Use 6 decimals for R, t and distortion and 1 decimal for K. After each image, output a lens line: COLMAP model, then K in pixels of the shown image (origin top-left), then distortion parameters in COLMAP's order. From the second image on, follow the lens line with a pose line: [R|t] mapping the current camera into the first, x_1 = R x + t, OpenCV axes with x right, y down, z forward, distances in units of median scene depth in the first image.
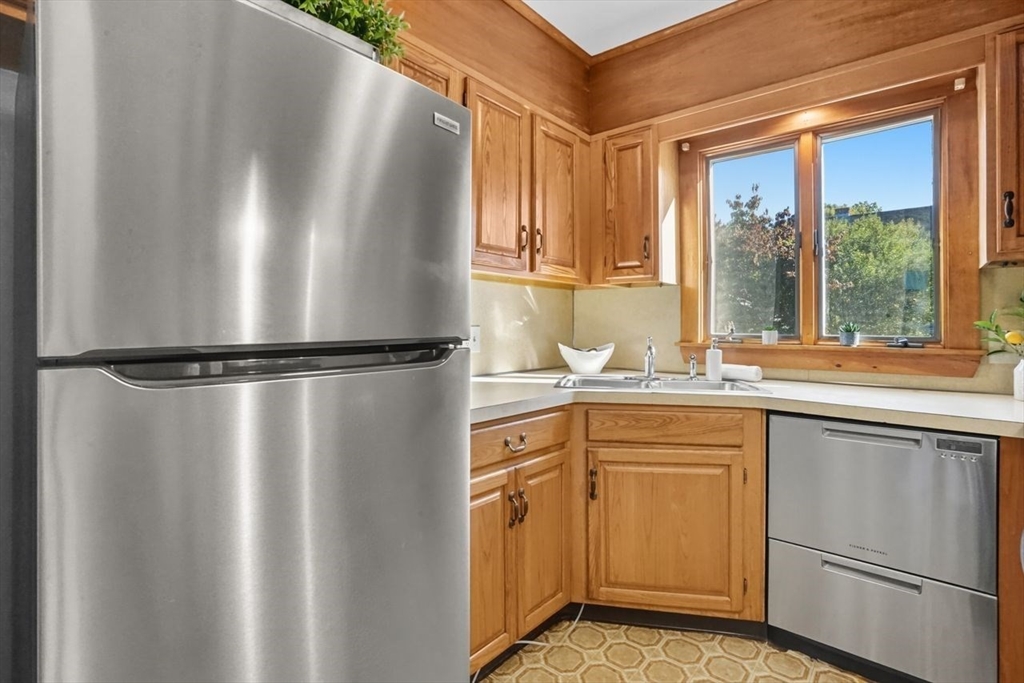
lens RADIAL K [[515.3, 0, 518.7], [0, 515.3, 327.2], [0, 0, 1]] dist [-0.053774, 0.030528]
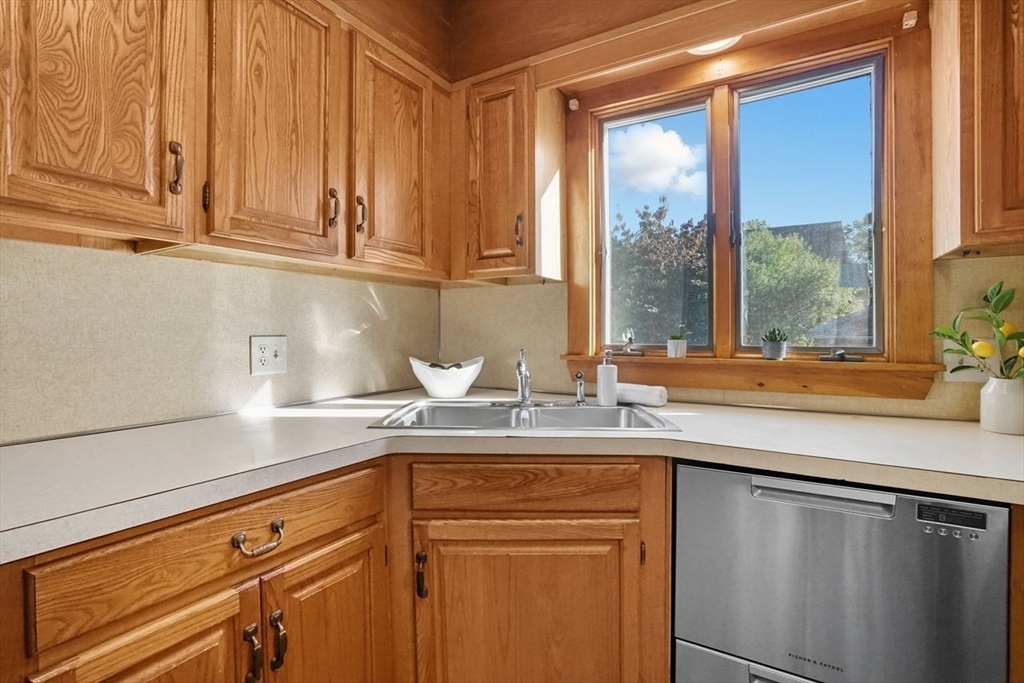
lens RADIAL K [[481.6, 0, 512.0], [0, 481.6, 341.5], [0, 0, 1]] dist [-0.028277, 0.000691]
pose [[0.991380, -0.006625, 0.130854, 0.160864], [0.004347, 0.999834, 0.017688, -0.005159], [-0.130949, -0.016967, 0.991244, 0.333157]]
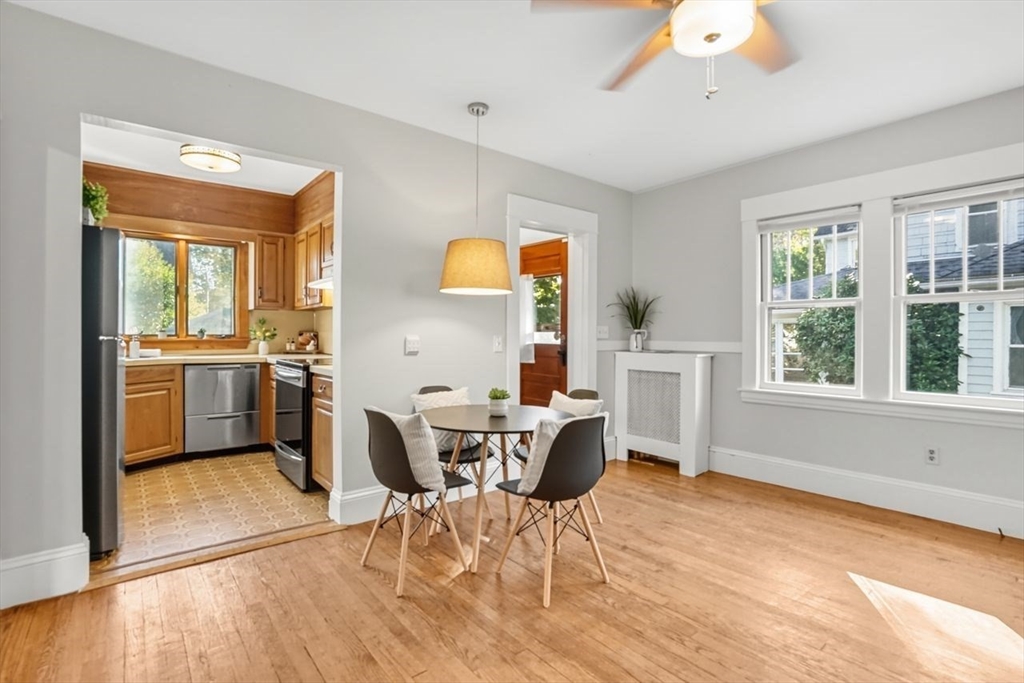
lens RADIAL K [[479.9, 0, 529.7], [0, 479.9, 323.8], [0, 0, 1]] dist [-0.041247, 0.000221]
pose [[0.188554, 0.012251, 0.981986, -1.210380], [0.001706, 0.999917, -0.012802, 0.000142], [-0.982061, 0.004089, 0.188517, -0.905196]]
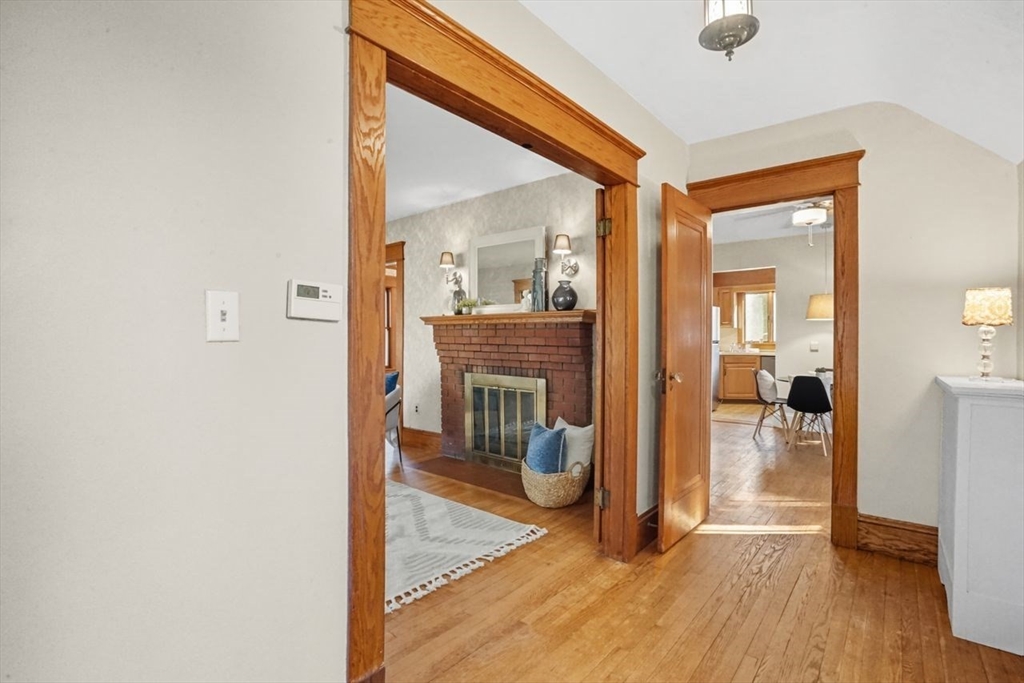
lens RADIAL K [[479.3, 0, 500.4], [0, 479.3, 331.6], [0, 0, 1]] dist [-0.043407, 0.000269]
pose [[0.999326, 0.002941, -0.036596, -1.624830], [-0.003506, 0.999876, -0.015373, 0.003818], [0.036546, 0.015491, 0.999212, -3.196409]]
